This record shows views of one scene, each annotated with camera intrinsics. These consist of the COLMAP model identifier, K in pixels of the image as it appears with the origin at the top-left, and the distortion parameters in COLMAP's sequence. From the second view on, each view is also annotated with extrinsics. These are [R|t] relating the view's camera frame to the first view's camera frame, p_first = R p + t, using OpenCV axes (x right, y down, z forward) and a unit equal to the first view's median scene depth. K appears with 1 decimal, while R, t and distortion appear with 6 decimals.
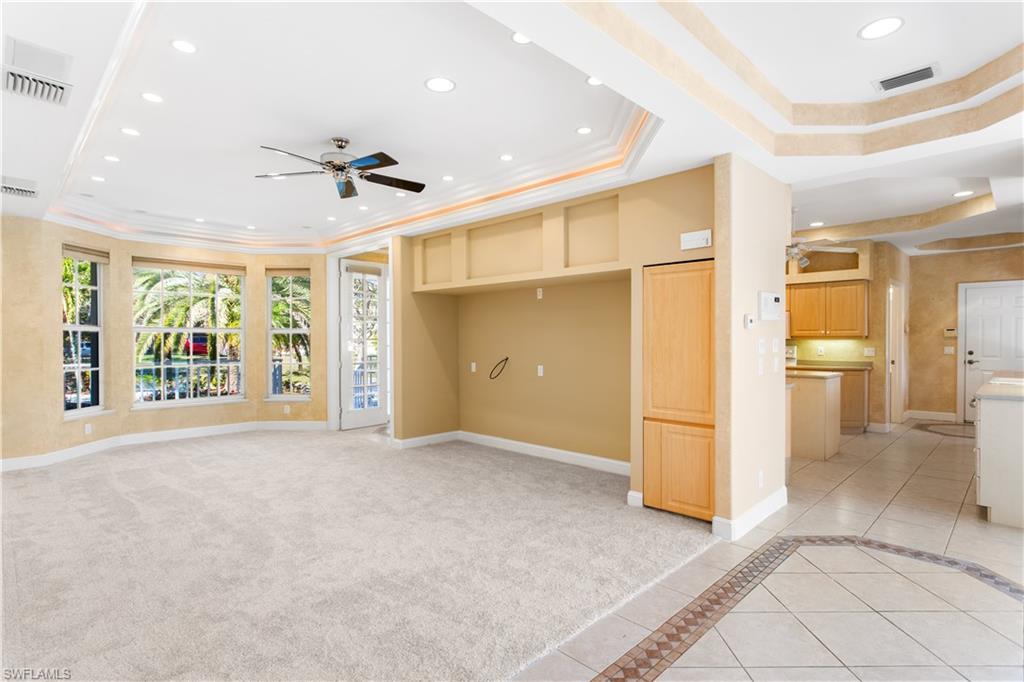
lens RADIAL K [[522.4, 0, 514.8], [0, 522.4, 338.7], [0, 0, 1]] dist [-0.004058, -0.001816]
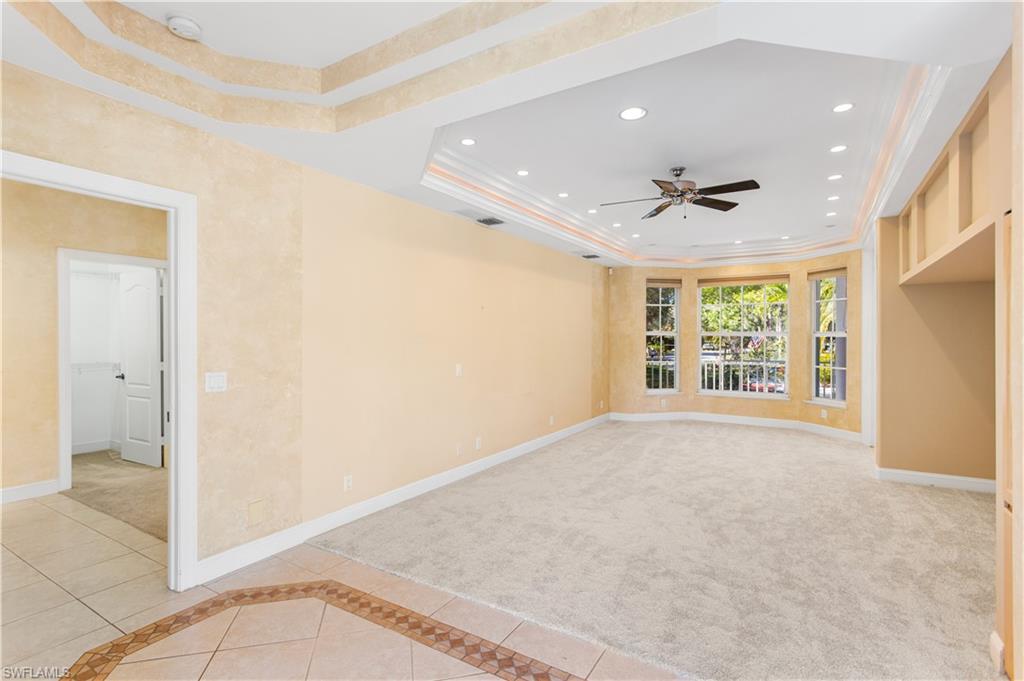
lens RADIAL K [[493.3, 0, 512.3], [0, 493.3, 339.1], [0, 0, 1]] dist [0.003424, -0.000109]
pose [[0.218014, 0.003700, -0.975939, 0.450112], [-0.001948, 0.999992, 0.003357, -0.009929], [0.975944, 0.001169, 0.218020, 0.293443]]
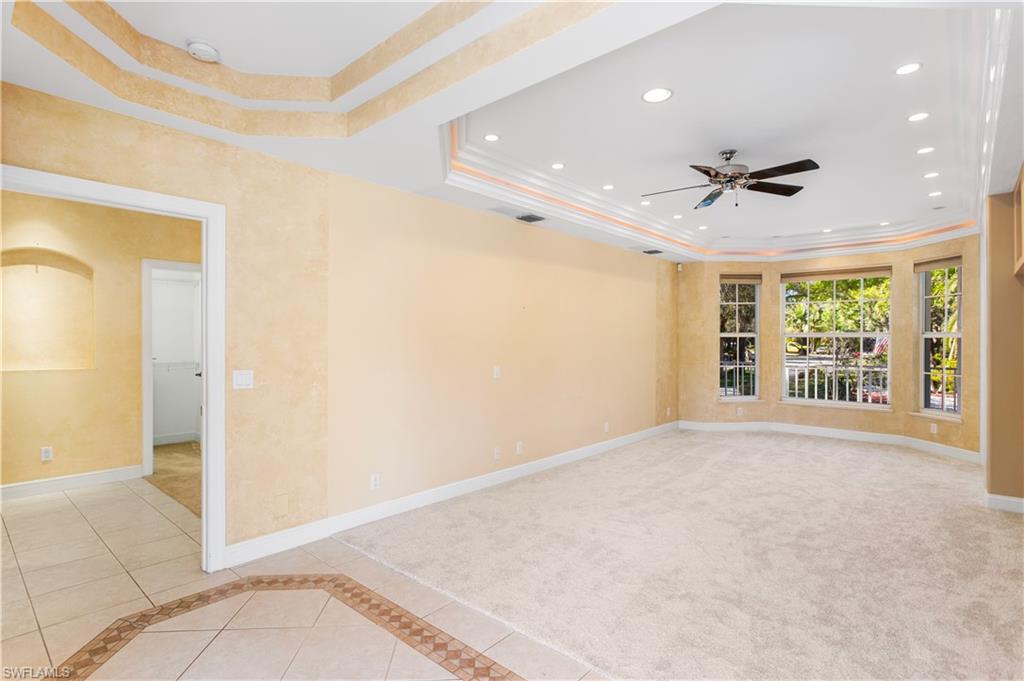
lens RADIAL K [[511.7, 0, 512.0], [0, 511.7, 340.5], [0, 0, 1]] dist [-0.005235, 0.000446]
pose [[0.044931, 0.001627, -0.998989, 0.460516], [-0.001998, 0.999997, 0.001539, -0.007784], [0.998988, 0.001927, 0.044934, 0.375469]]
